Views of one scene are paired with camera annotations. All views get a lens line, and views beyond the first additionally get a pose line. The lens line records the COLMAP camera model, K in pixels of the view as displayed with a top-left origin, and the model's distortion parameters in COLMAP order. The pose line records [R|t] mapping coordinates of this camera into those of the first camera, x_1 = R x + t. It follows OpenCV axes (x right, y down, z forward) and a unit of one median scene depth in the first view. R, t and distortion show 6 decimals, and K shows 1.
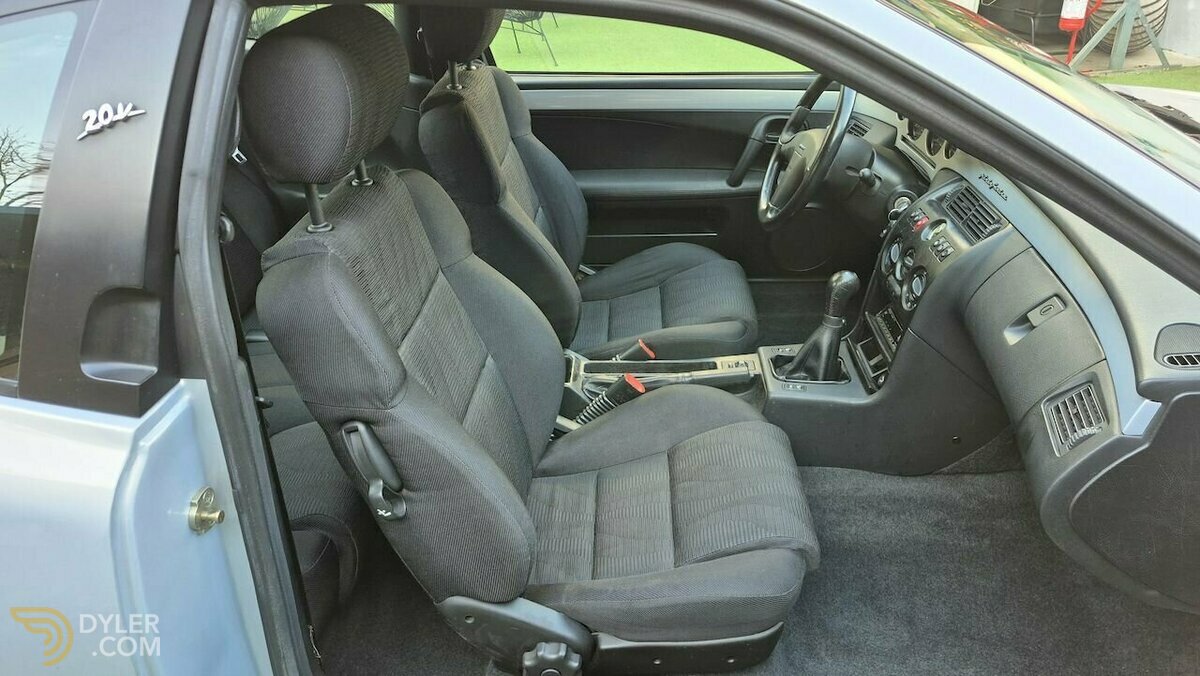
lens RADIAL K [[834.0, 0, 594.6], [0, 834.0, 340.6], [0, 0, 1]] dist [0.114725, -0.141030]
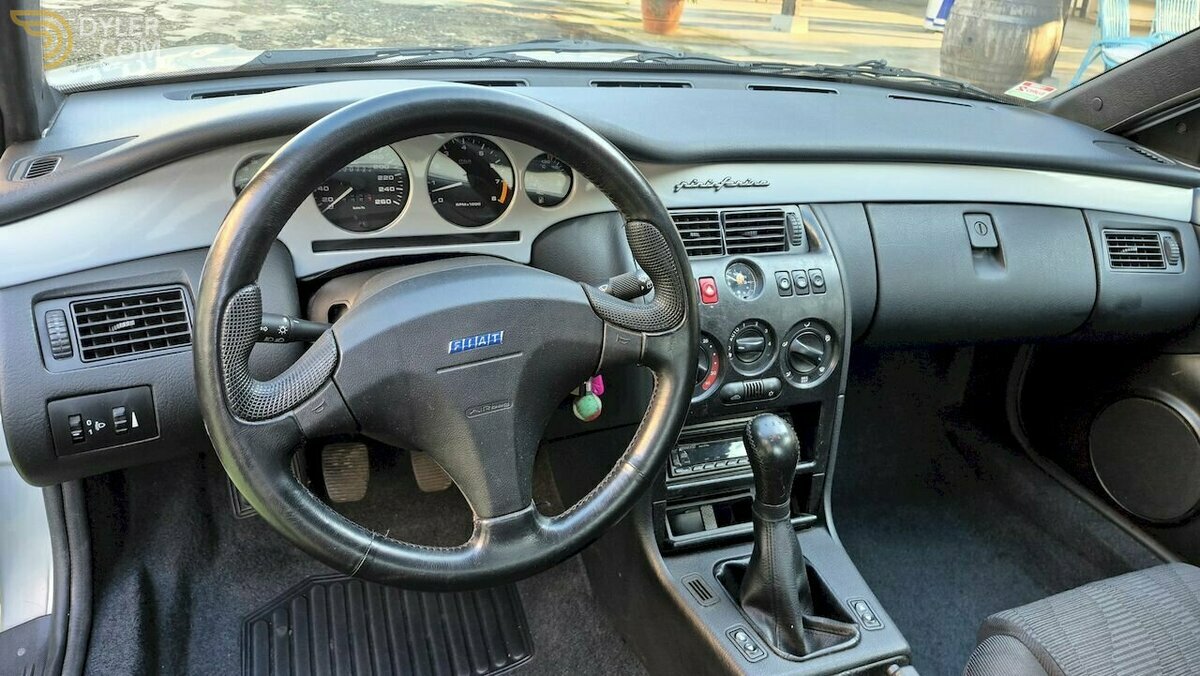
lens RADIAL K [[834.0, 0, 594.6], [0, 834.0, 340.6], [0, 0, 1]] dist [0.114725, -0.141030]
pose [[-0.411912, -0.427397, 0.804774, -0.067243], [0.371893, 0.727427, 0.576667, -0.505677], [-0.831880, 0.536826, -0.140690, 1.236606]]
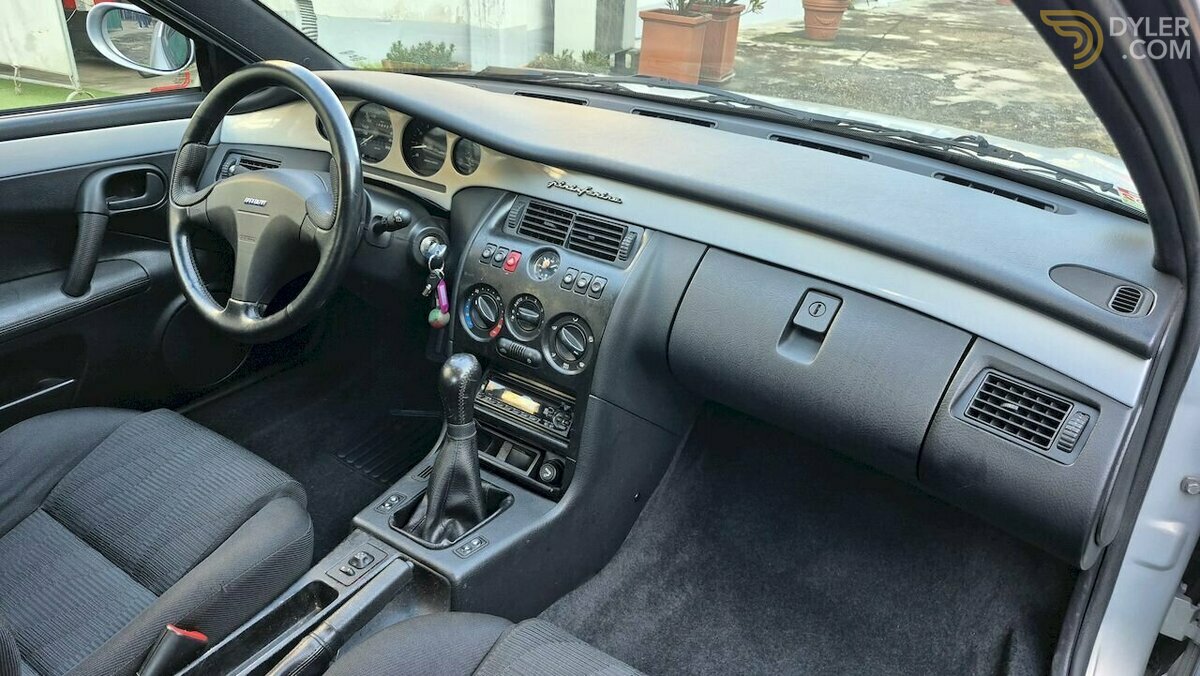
lens RADIAL K [[834.0, 0, 594.6], [0, 834.0, 340.6], [0, 0, 1]] dist [0.114725, -0.141030]
pose [[0.525926, -0.341920, 0.778776, -0.181042], [0.366882, 0.917270, 0.154961, -0.171600], [-0.767332, 0.204221, 0.607861, 0.544810]]
